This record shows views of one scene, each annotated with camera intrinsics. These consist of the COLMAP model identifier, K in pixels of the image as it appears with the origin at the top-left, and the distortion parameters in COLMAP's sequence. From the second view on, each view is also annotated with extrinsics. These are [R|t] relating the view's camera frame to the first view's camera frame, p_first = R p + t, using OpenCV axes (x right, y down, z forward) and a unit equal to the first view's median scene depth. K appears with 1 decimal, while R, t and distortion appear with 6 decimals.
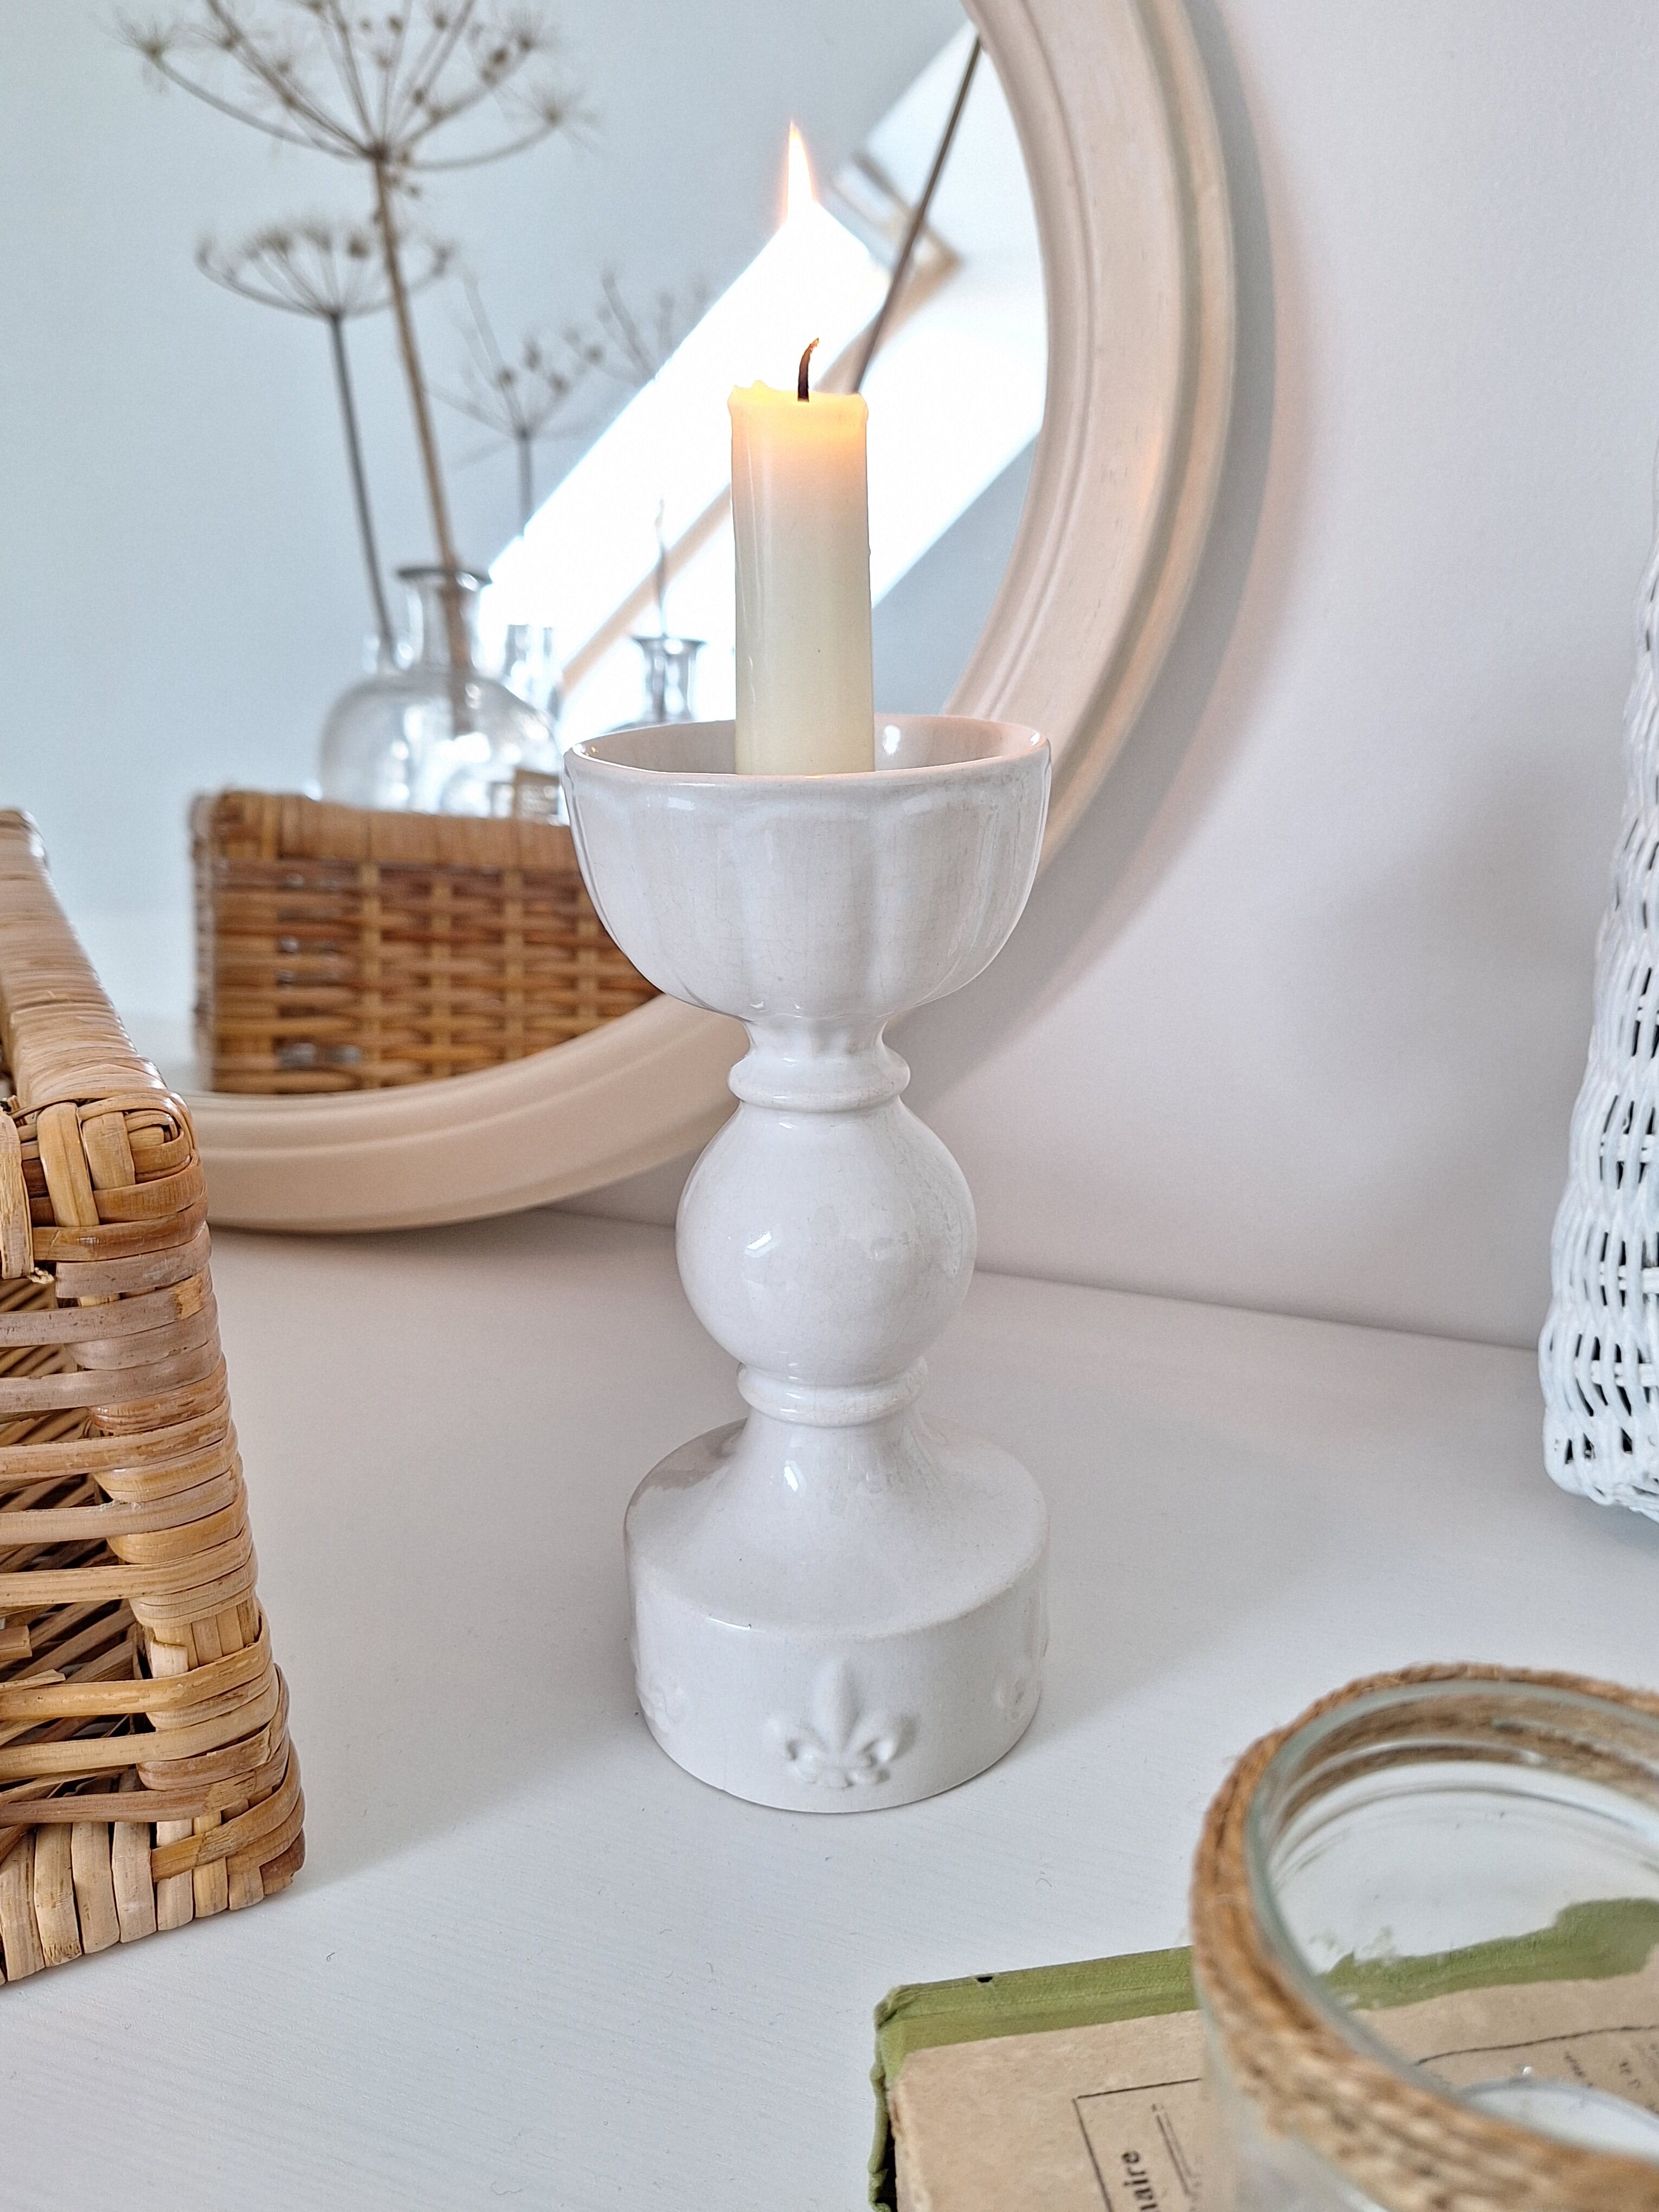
lens RADIAL K [[1760.9, 0, 825.9], [0, 1760.9, 1121.3], [0, 0, 1]] dist [0.071619, -0.133790]
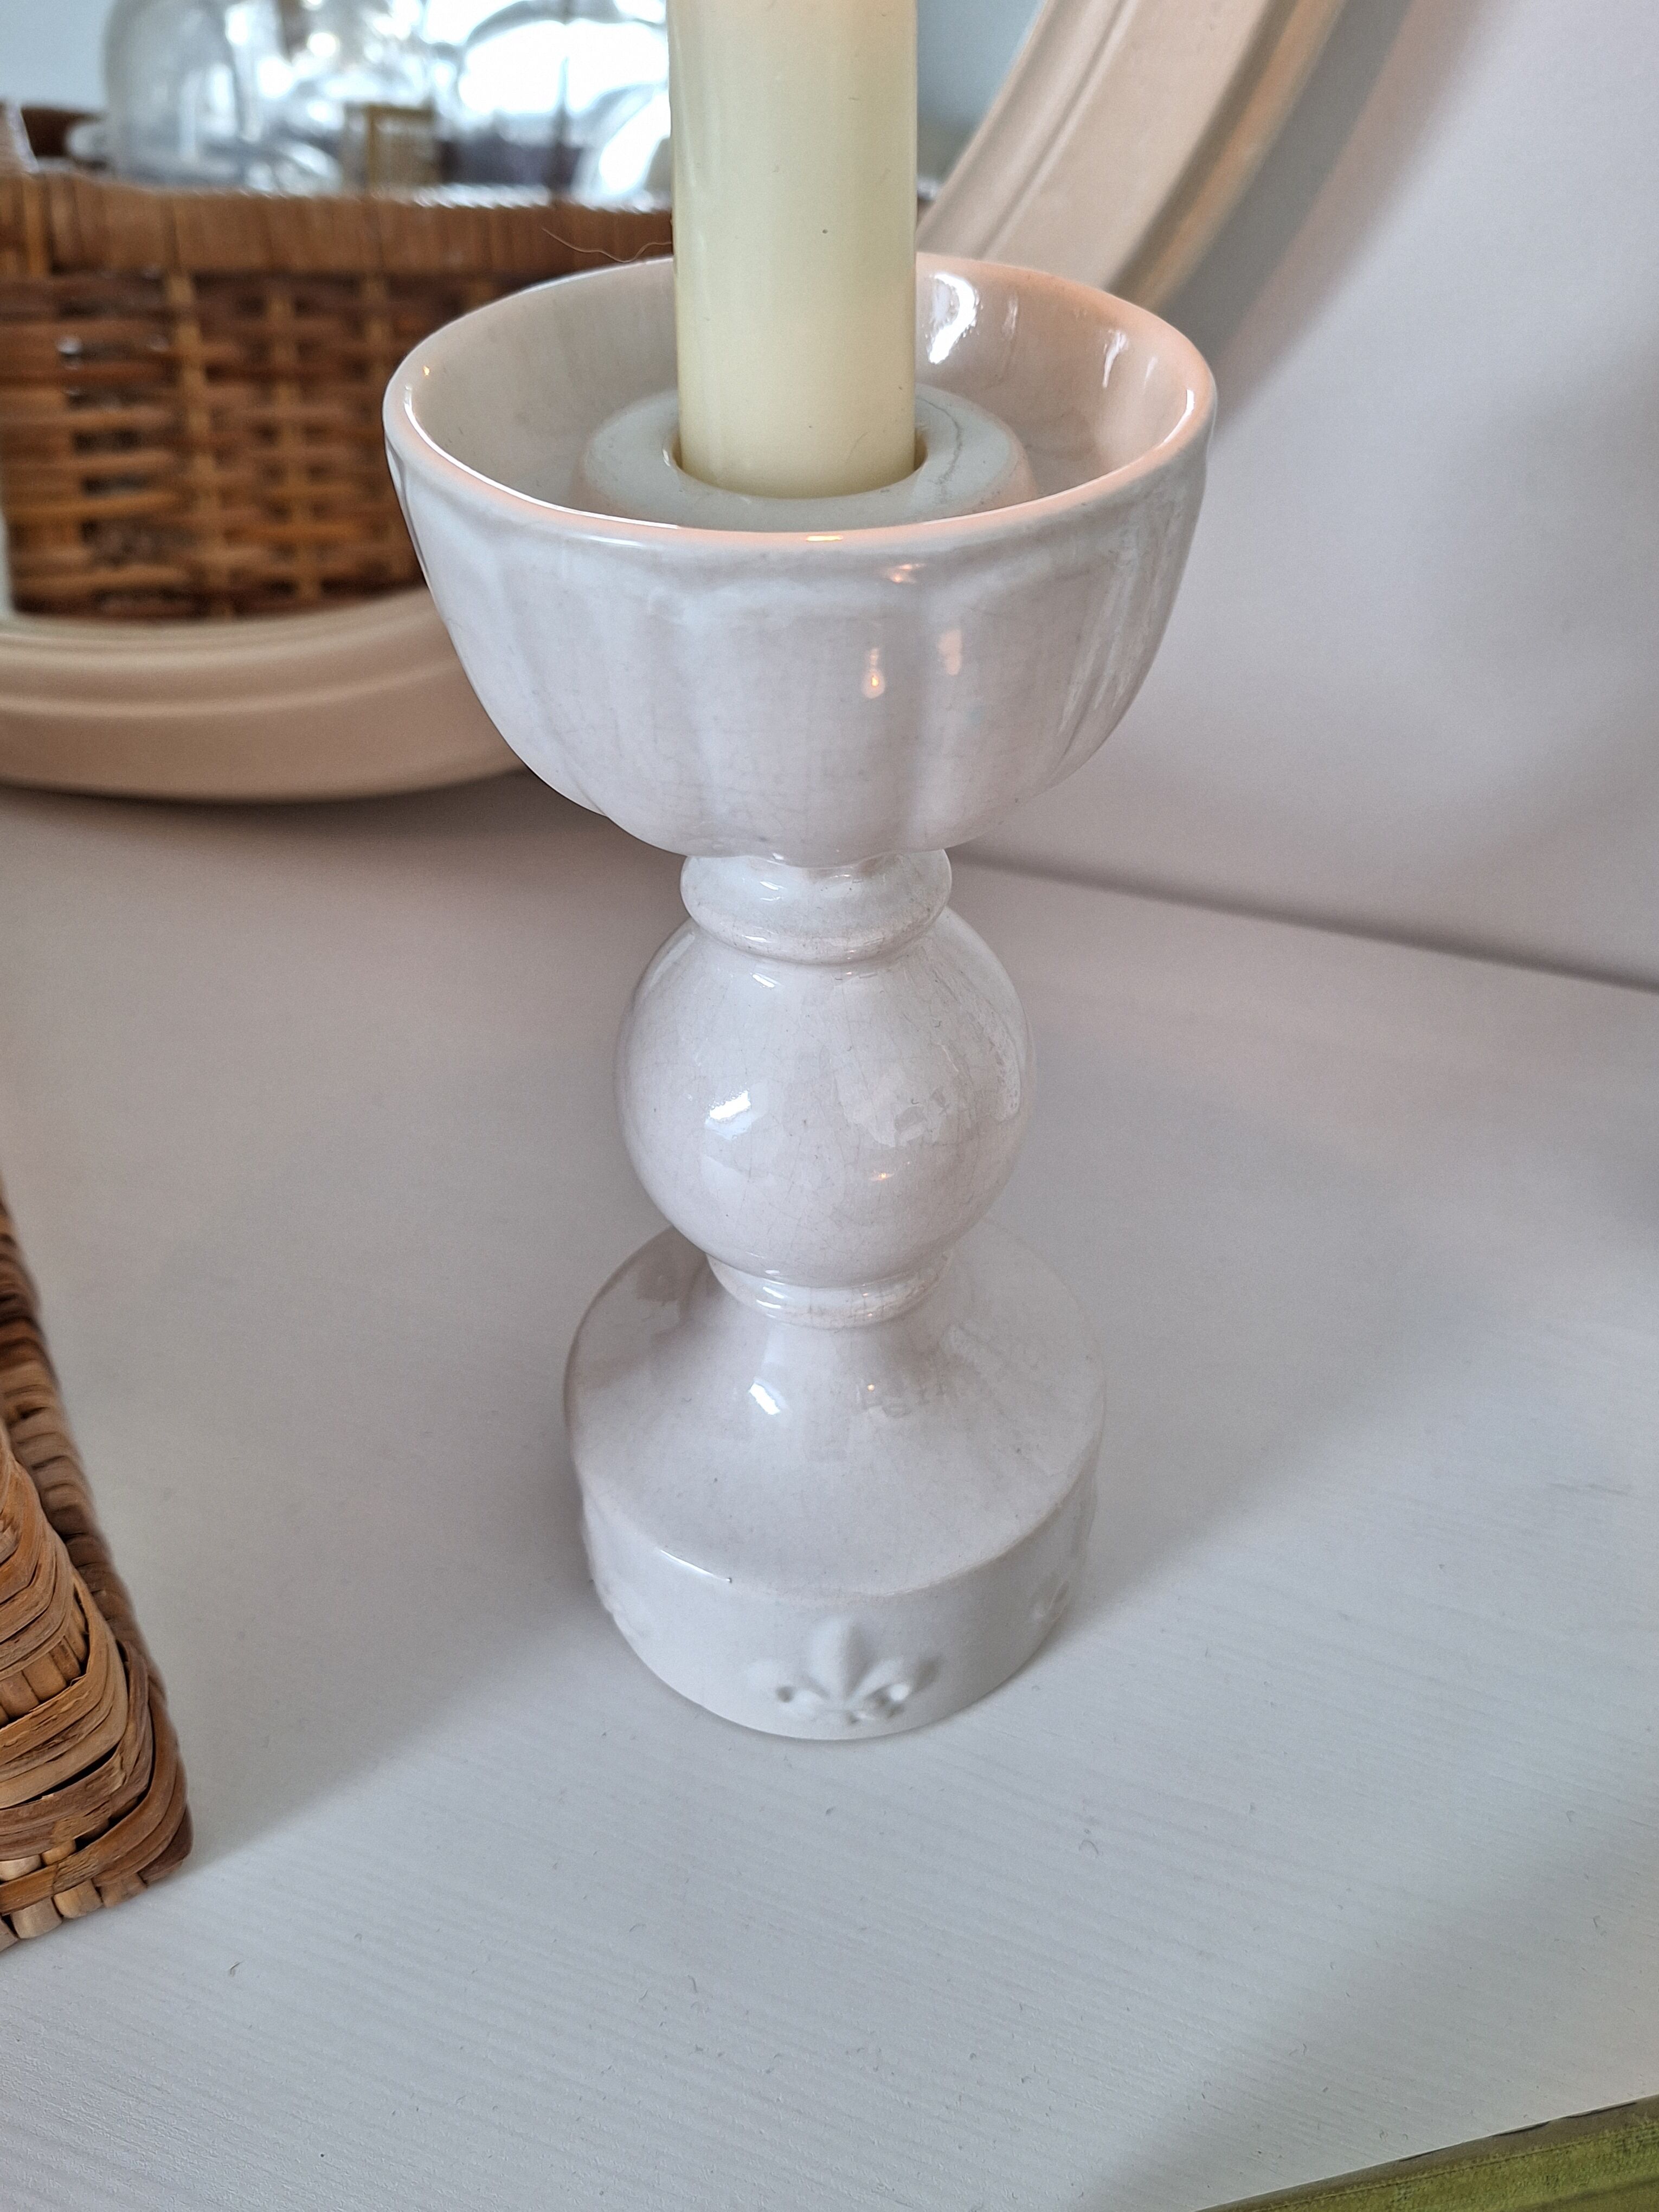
lens RADIAL K [[1799.8, 0, 826.7], [0, 1799.8, 1118.3], [0, 0, 1]] dist [0.054687, -0.143216]
pose [[0.999670, -0.008864, 0.024101, -0.016756], [-0.000751, 0.928048, 0.372459, -0.189374], [-0.025668, -0.372354, 0.927736, 0.318249]]
